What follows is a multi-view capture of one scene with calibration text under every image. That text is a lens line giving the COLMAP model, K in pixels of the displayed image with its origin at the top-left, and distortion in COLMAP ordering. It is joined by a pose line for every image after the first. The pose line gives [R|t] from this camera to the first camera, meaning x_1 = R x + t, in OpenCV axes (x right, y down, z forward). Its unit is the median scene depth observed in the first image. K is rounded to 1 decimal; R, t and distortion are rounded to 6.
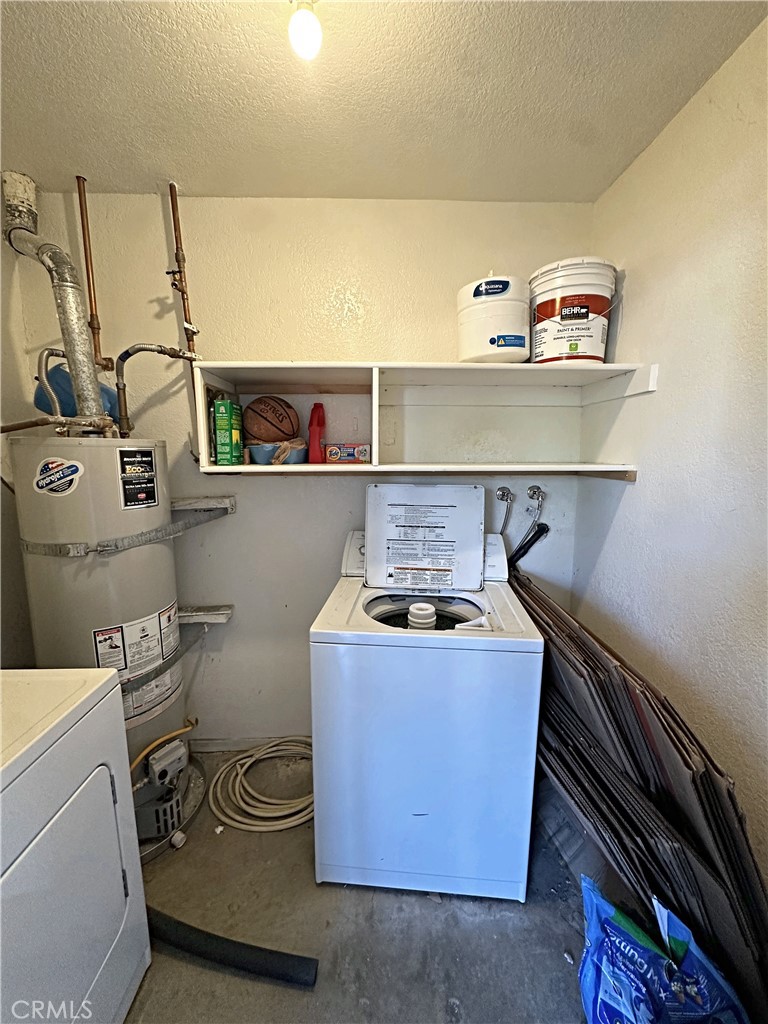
lens RADIAL K [[411.7, 0, 384.0], [0, 411.7, 512.0], [0, 0, 1]] dist [-0.003954, 0.000934]
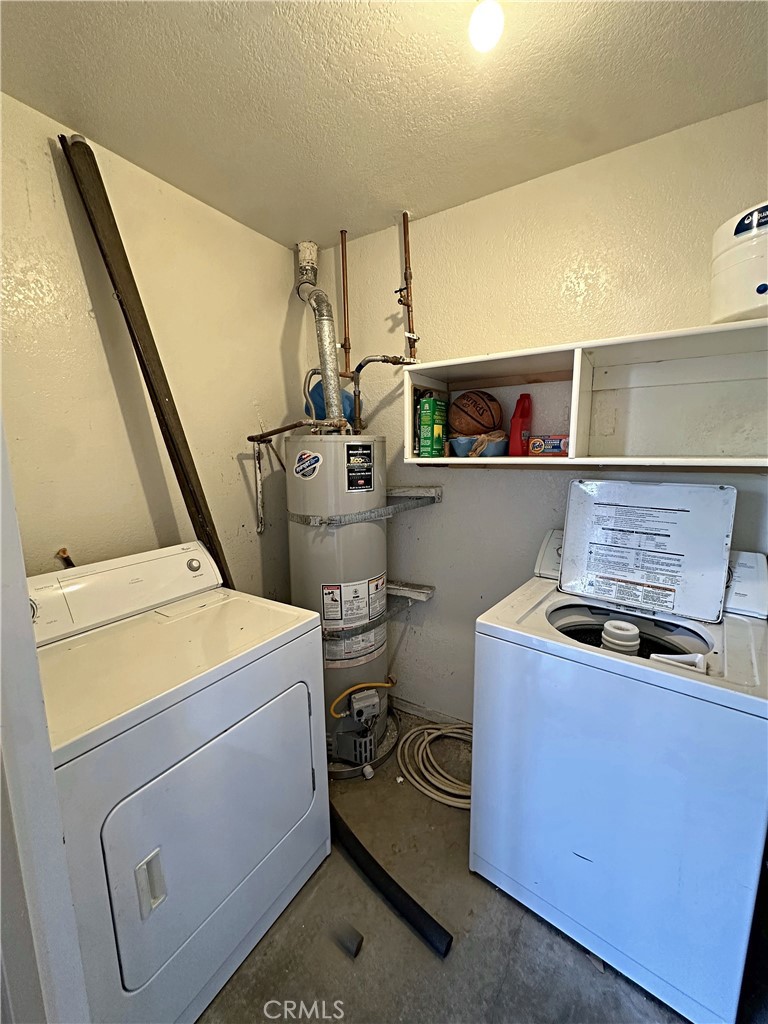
lens RADIAL K [[411.7, 0, 384.0], [0, 411.7, 512.0], [0, 0, 1]] dist [-0.003954, 0.000934]
pose [[0.827346, 0.076488, -0.556460, 0.138781], [-0.072026, 0.996953, 0.029947, 0.007115], [0.557056, 0.015303, 0.830334, 0.023623]]
